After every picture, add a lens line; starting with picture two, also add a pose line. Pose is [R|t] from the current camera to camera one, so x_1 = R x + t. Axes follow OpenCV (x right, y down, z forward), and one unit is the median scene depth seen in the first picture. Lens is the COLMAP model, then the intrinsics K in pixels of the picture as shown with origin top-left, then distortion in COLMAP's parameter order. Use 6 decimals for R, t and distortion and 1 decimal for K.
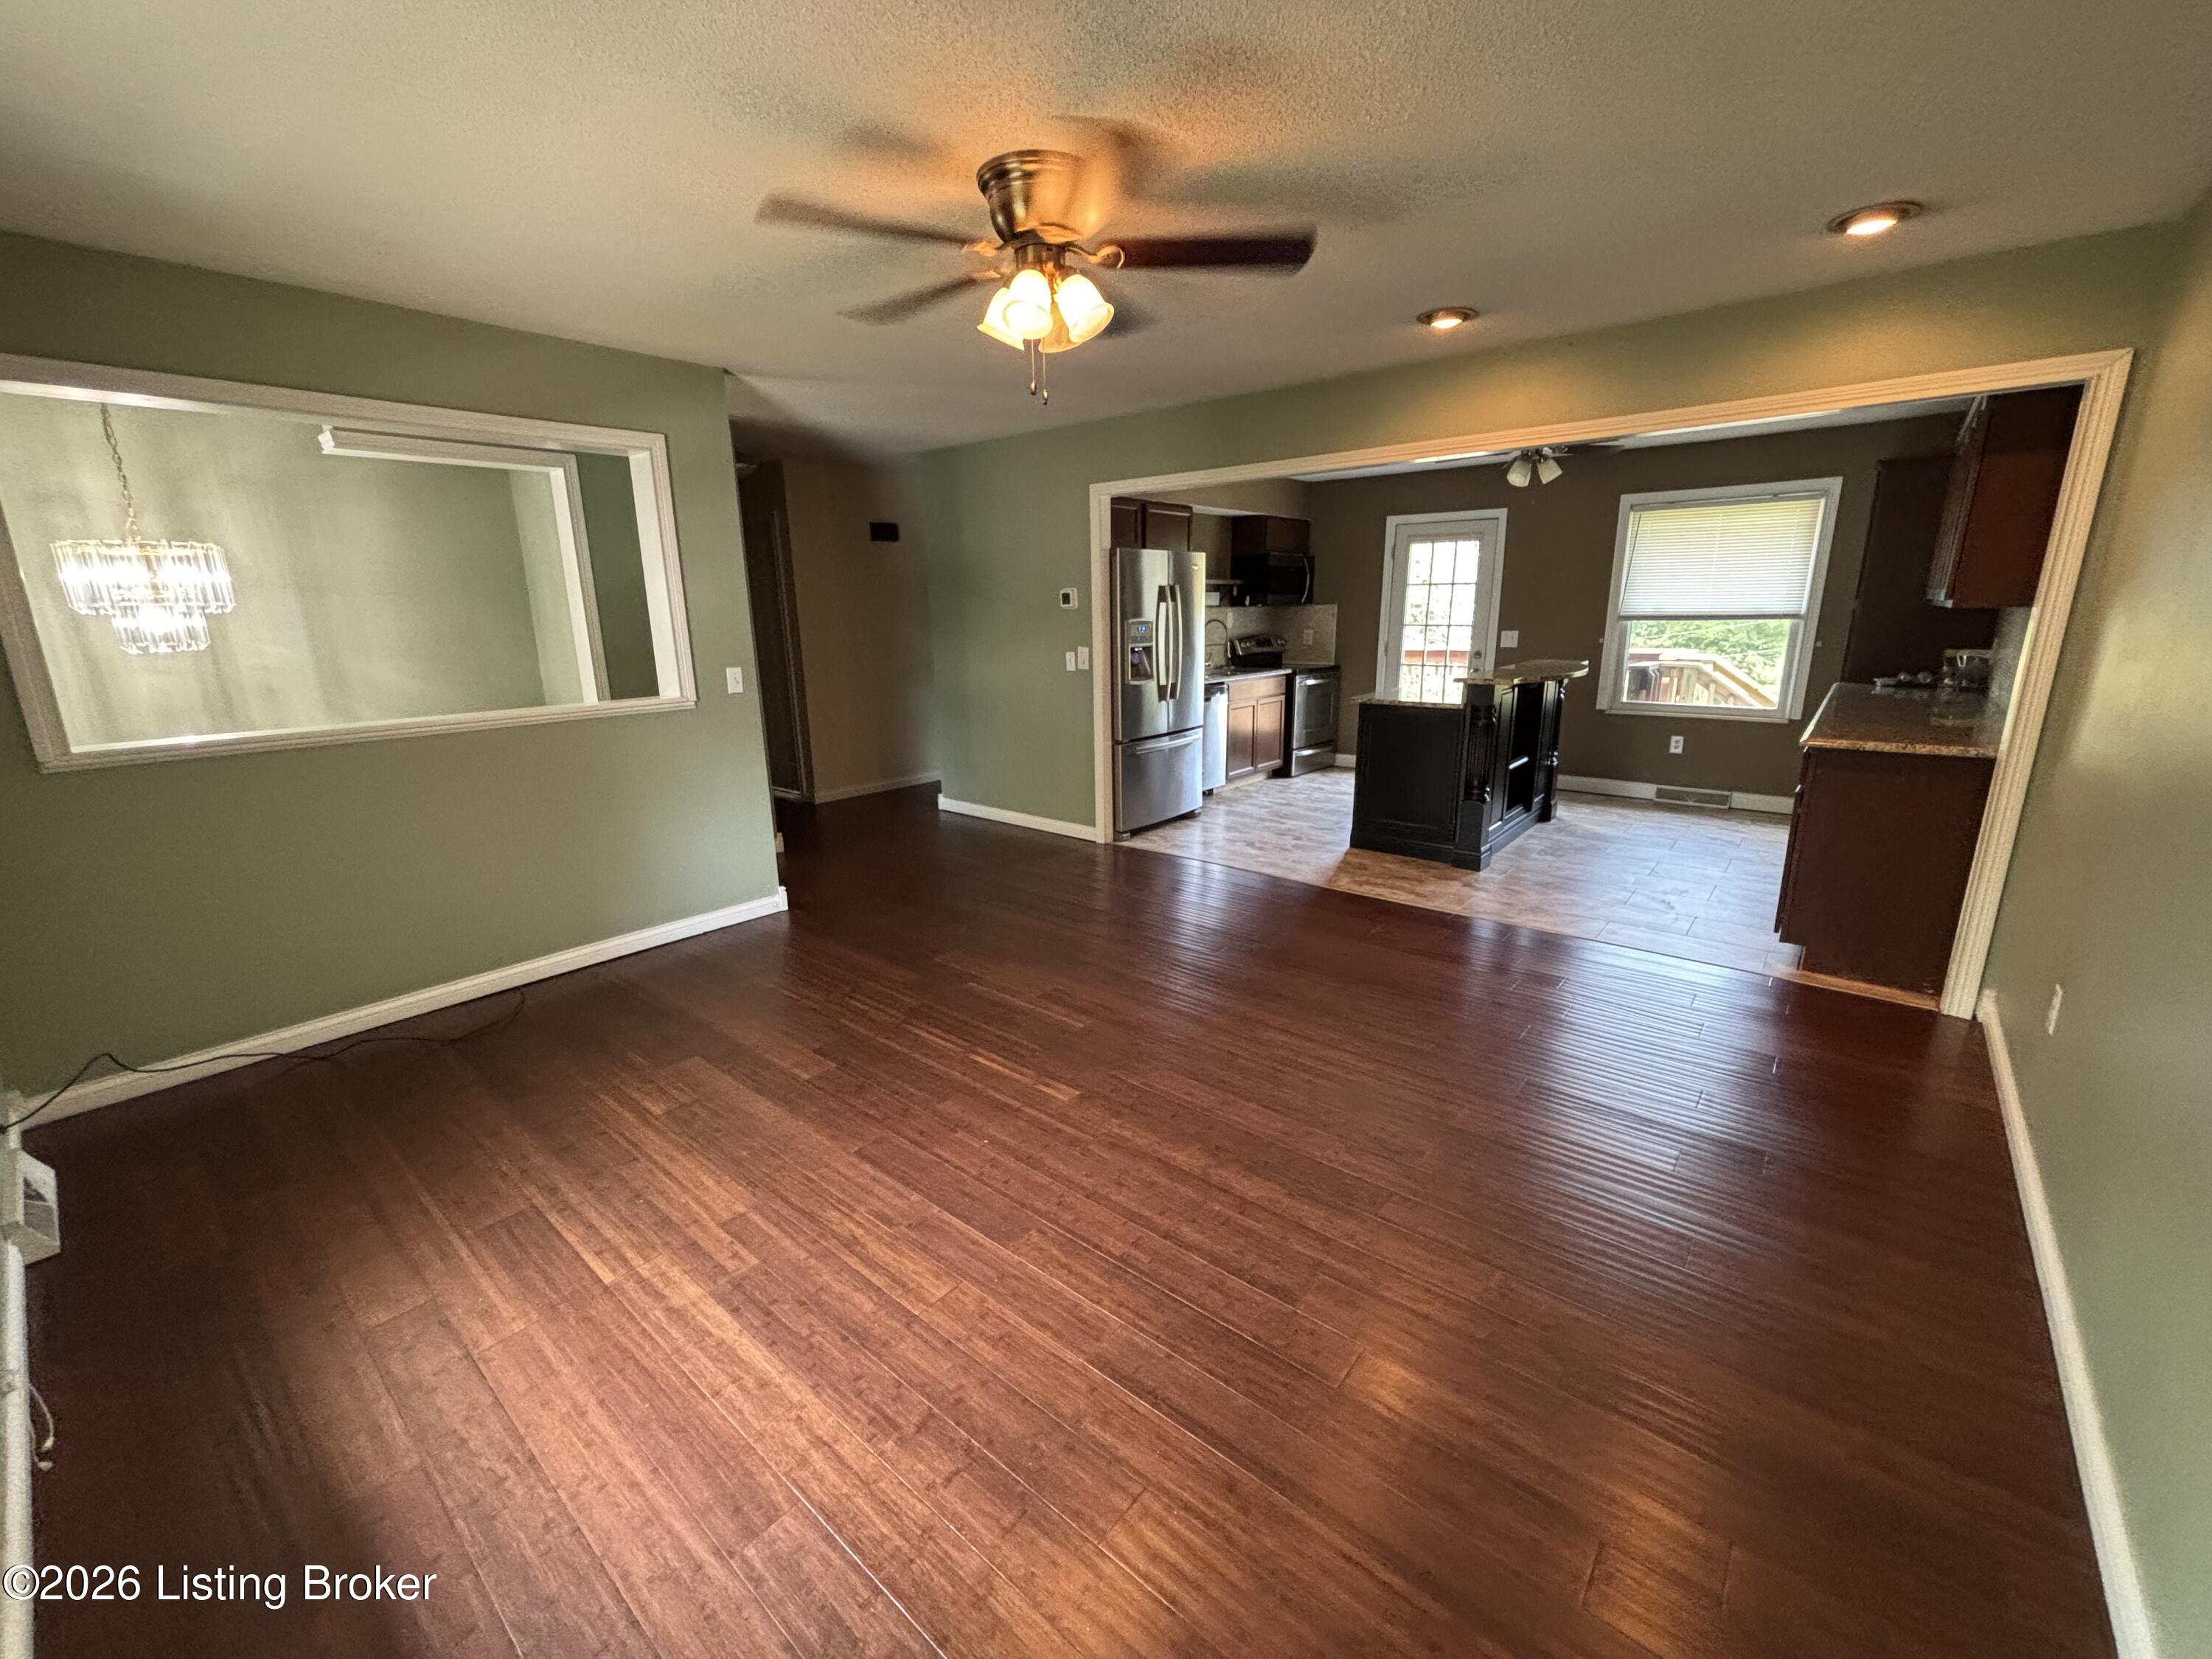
lens RADIAL K [[897.2, 0, 1103.9], [0, 897.2, 838.2], [0, 0, 1]] dist [-0.018332, 0.008301]
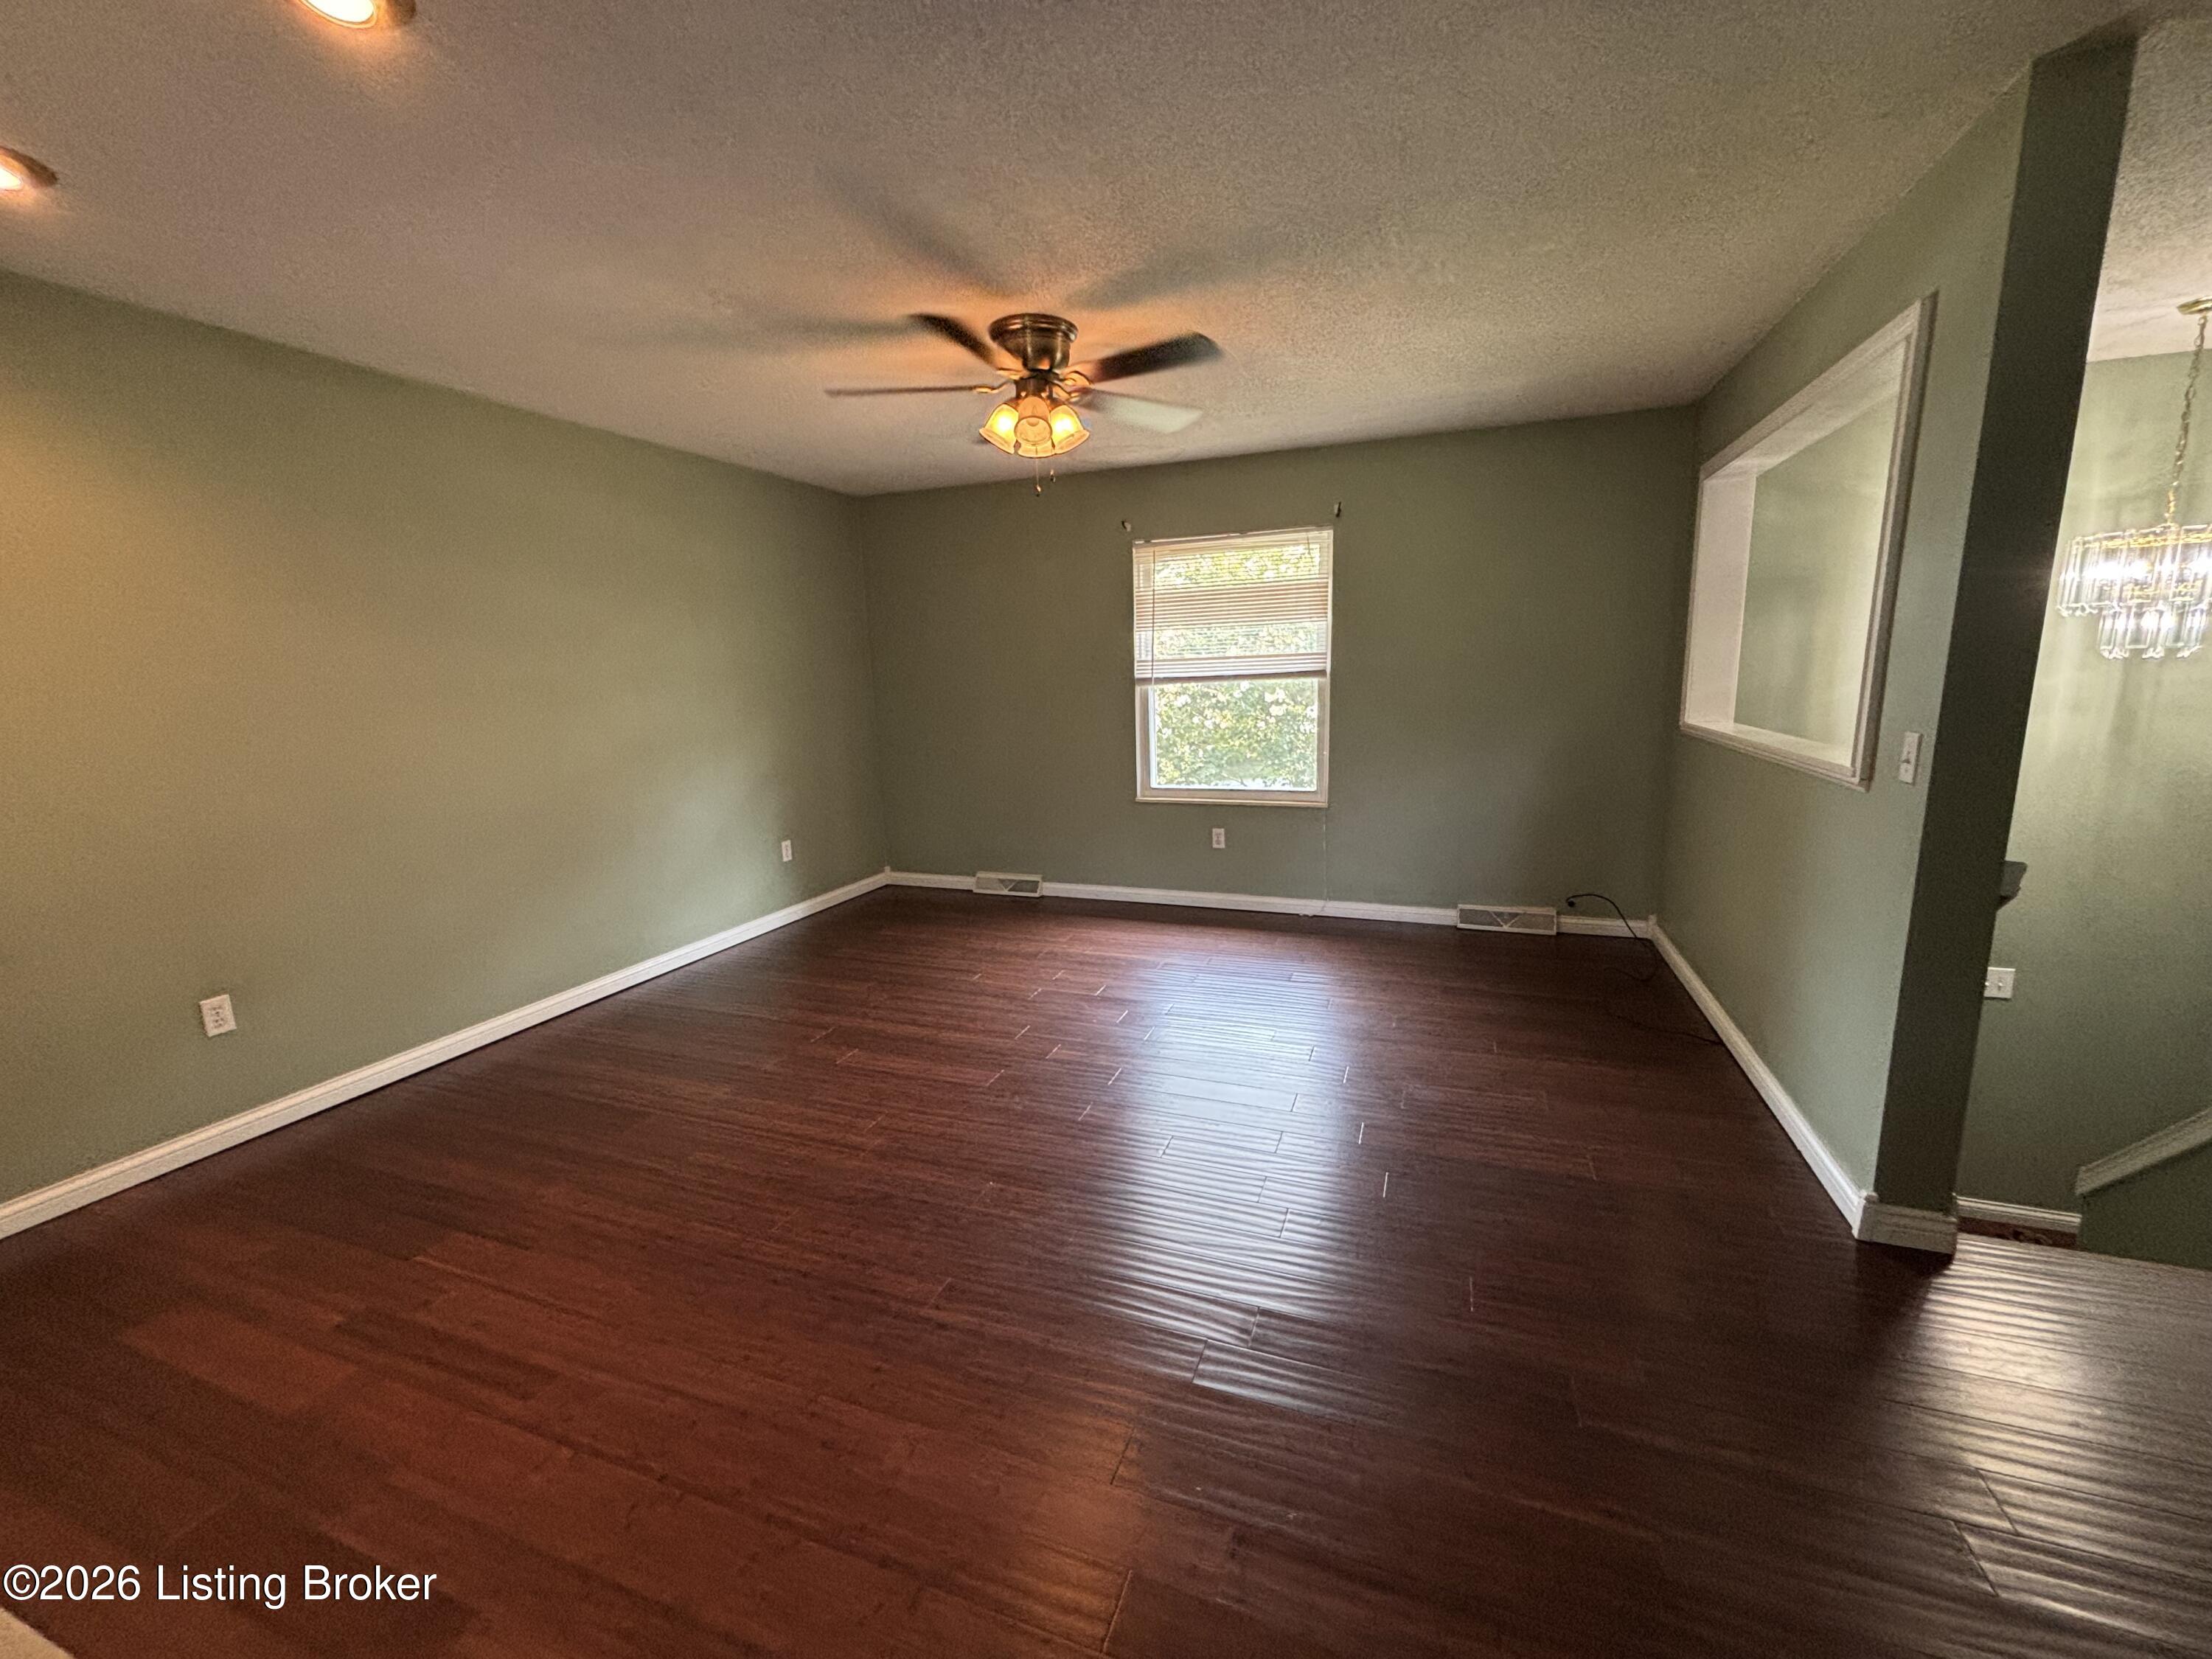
lens RADIAL K [[889.1, 0, 1106.0], [0, 889.1, 829.5], [0, 0, 1]] dist [0.002489, 0.000117]
pose [[-0.941910, 0.098362, -0.321138, 0.133222], [-0.044377, 0.911324, 0.409291, -0.250490], [0.332920, 0.399767, -0.854021, 1.010856]]
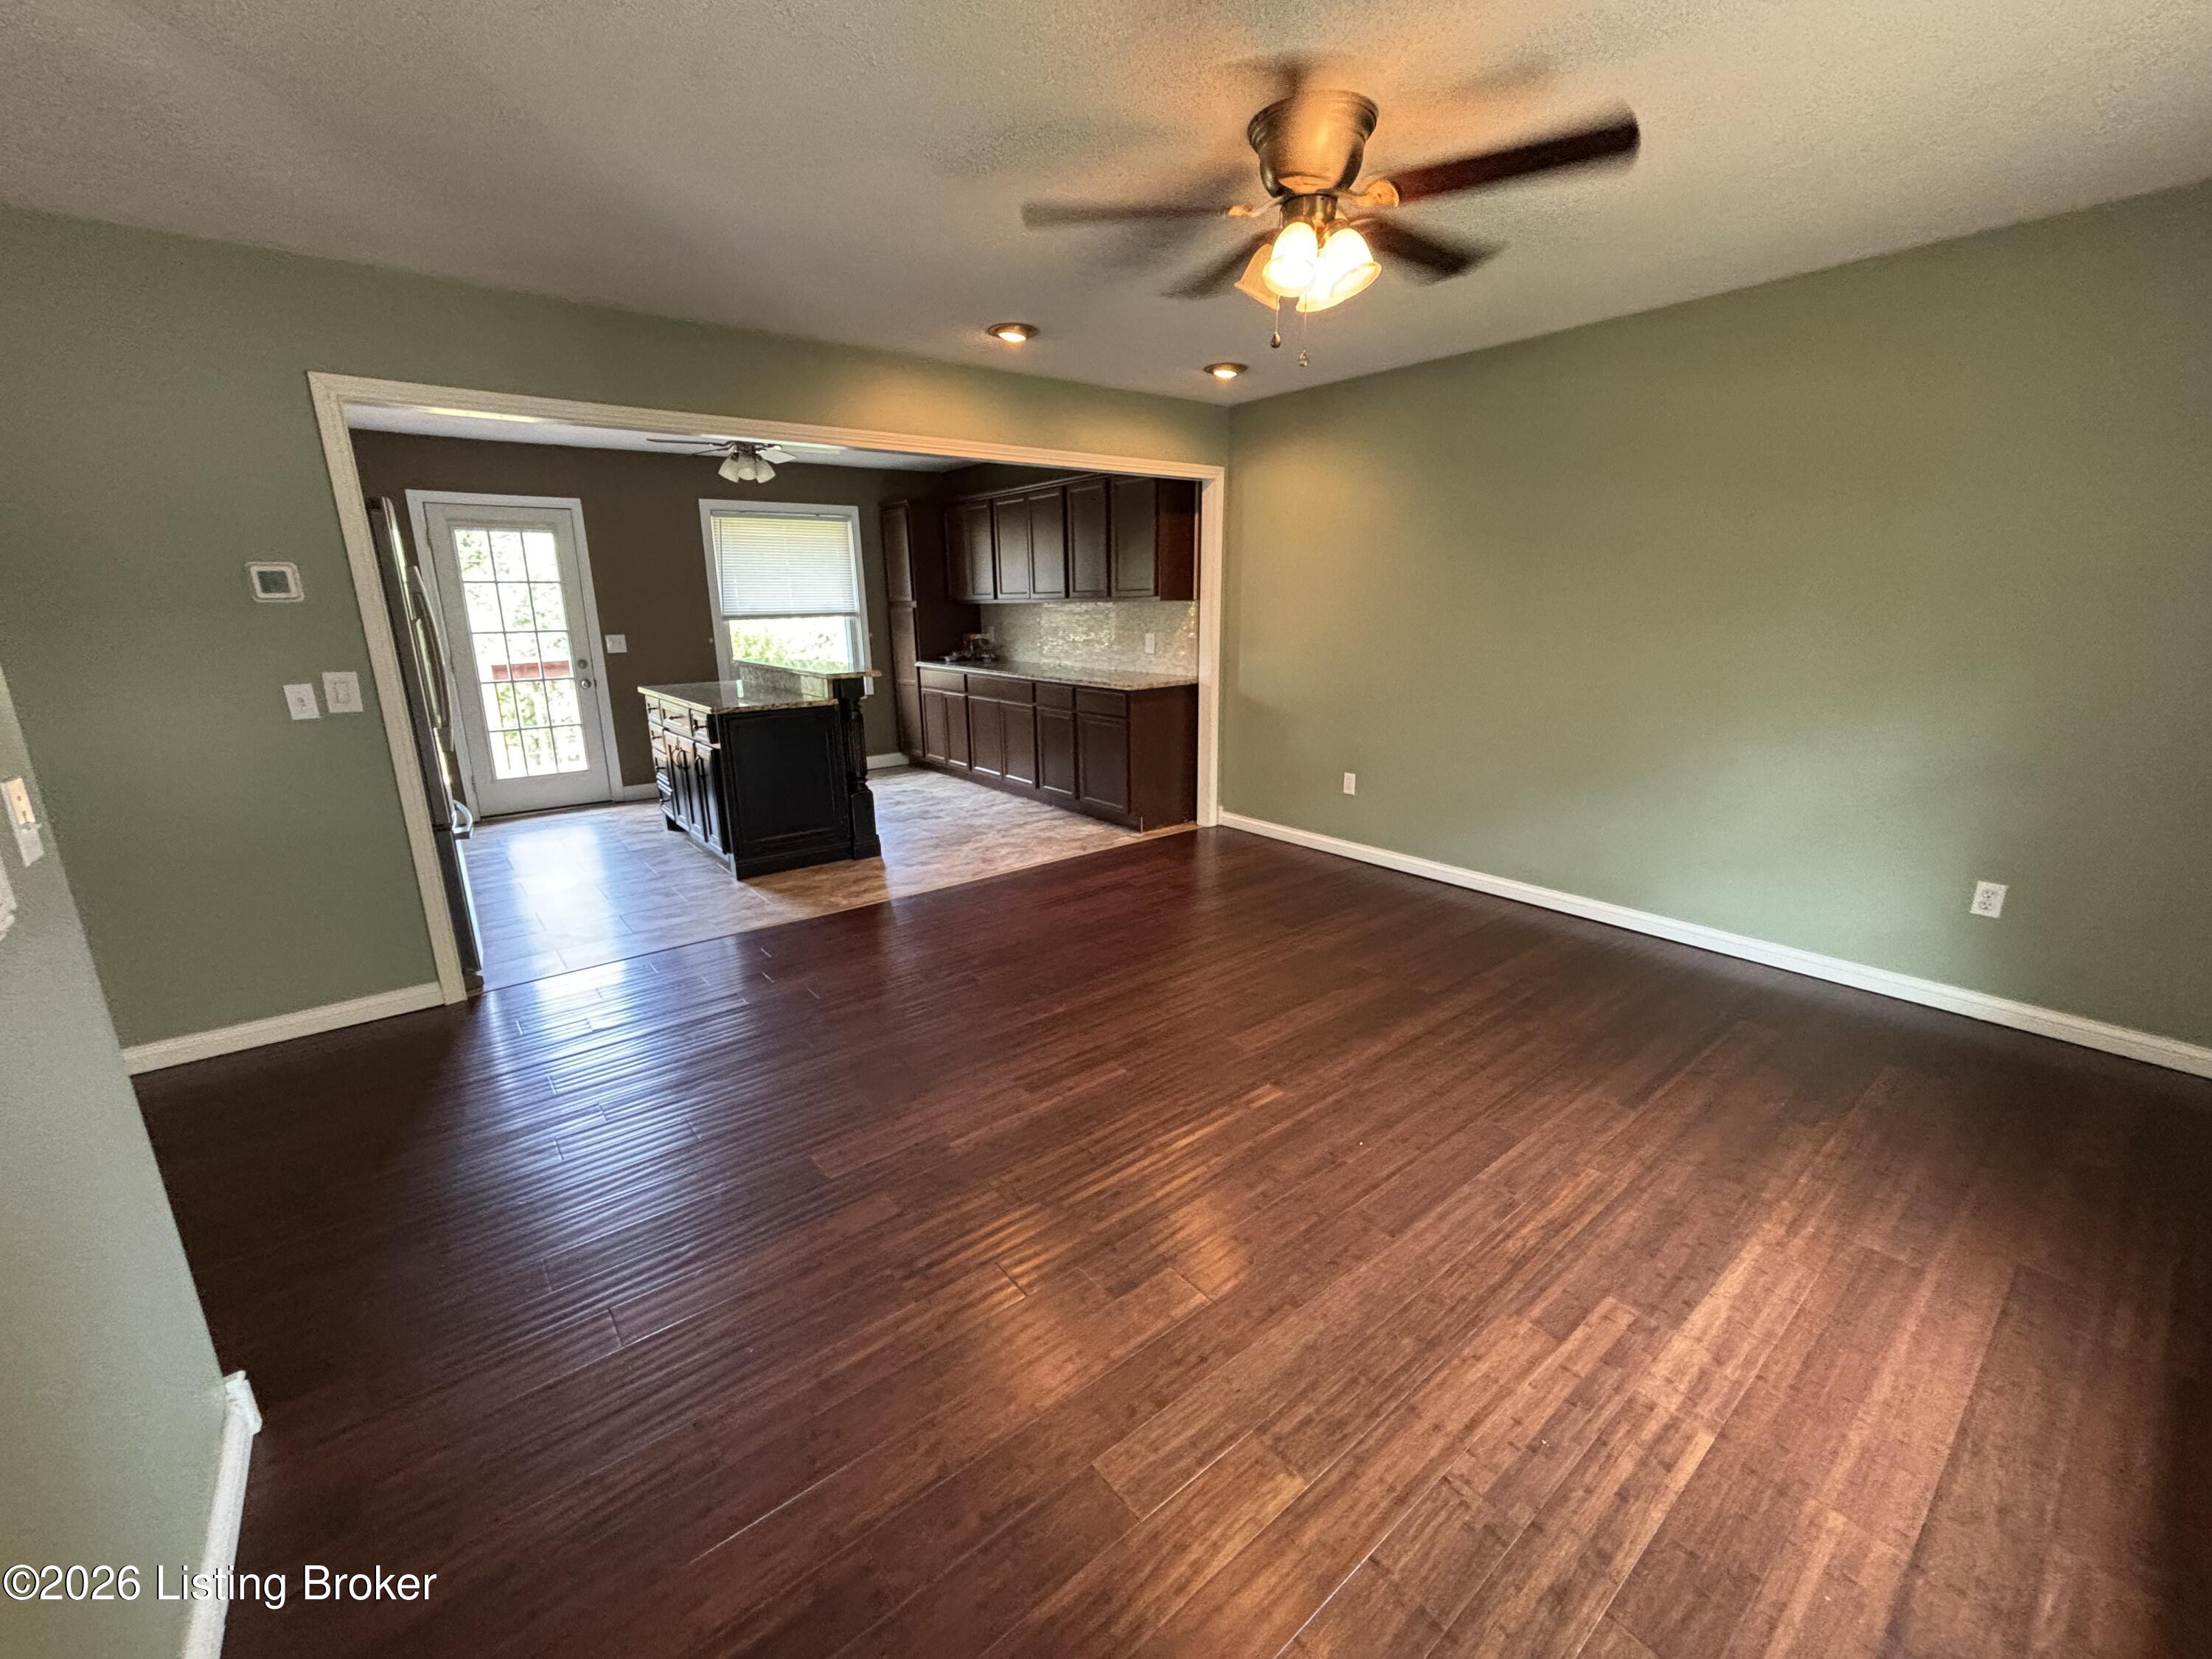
lens RADIAL K [[898.1, 0, 1110.9], [0, 898.1, 821.4], [0, 0, 1]] dist [0.001729, 0.000447]
pose [[0.192066, -0.225132, 0.955210, -0.493555], [0.255743, 0.951183, 0.172760, -0.106690], [-0.947474, 0.211107, 0.240266, 0.459306]]
